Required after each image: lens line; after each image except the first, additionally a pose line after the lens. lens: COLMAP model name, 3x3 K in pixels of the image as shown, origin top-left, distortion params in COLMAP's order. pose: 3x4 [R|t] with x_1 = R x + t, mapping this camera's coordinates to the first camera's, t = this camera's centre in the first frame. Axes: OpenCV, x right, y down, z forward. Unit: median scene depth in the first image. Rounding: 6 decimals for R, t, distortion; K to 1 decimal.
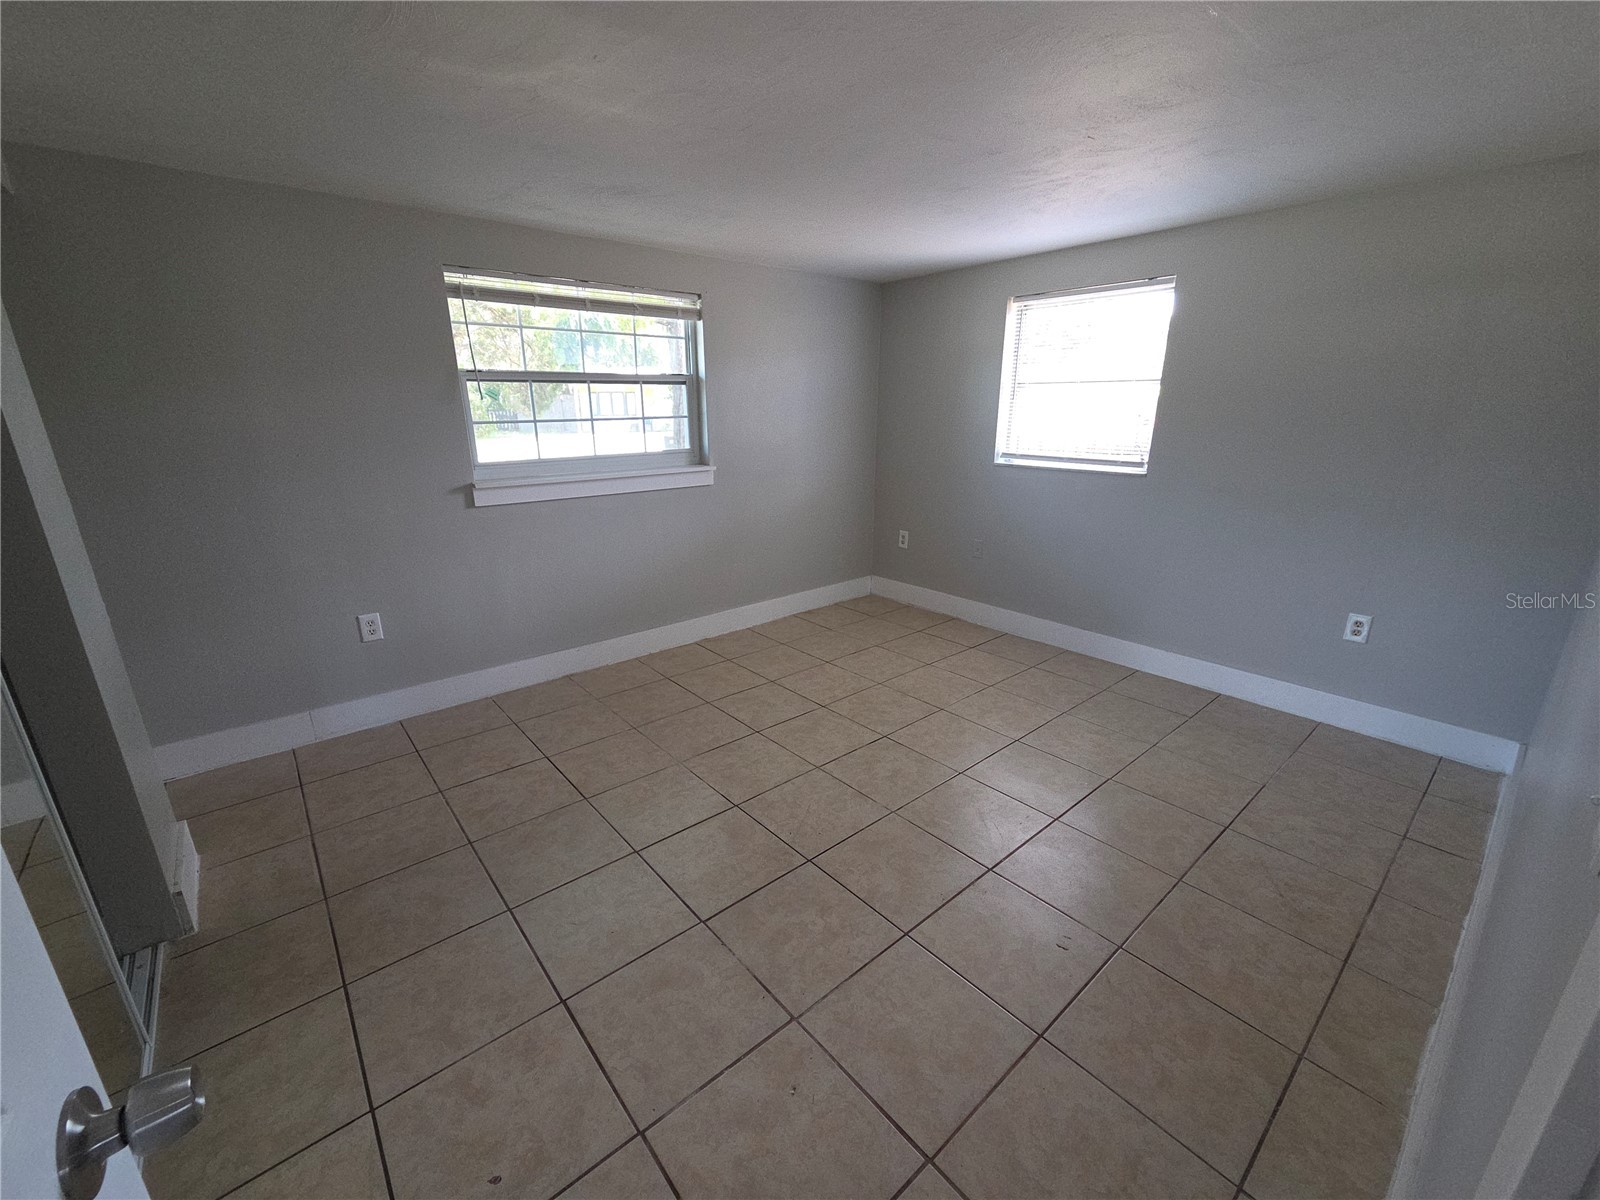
lens RADIAL K [[657.5, 0, 794.4], [0, 657.5, 605.7], [0, 0, 1]] dist [0.010765, -0.003256]
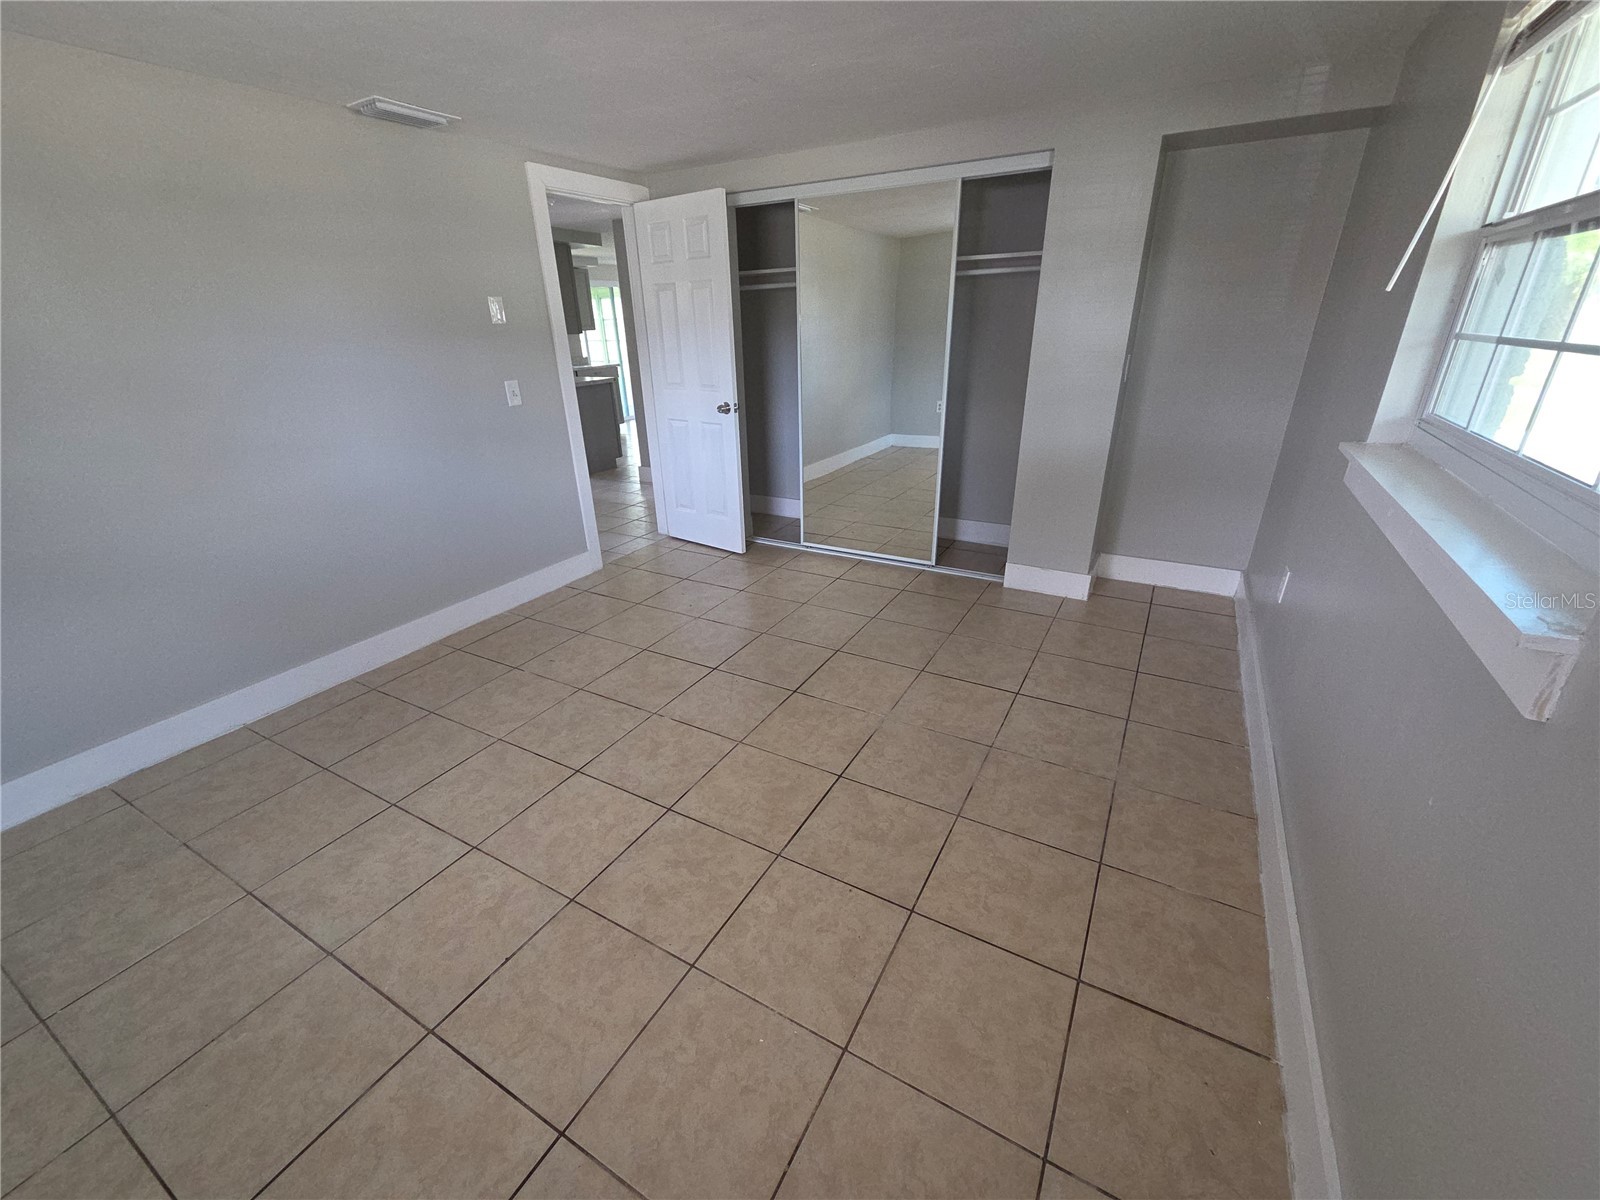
lens RADIAL K [[657.5, 0, 794.4], [0, 657.5, 605.7], [0, 0, 1]] dist [0.010765, -0.003256]
pose [[-0.937736, 0.166094, -0.305064, 0.193062], [-0.073084, 0.764257, 0.640758, -0.441858], [0.339573, 0.623157, -0.704532, 1.421600]]
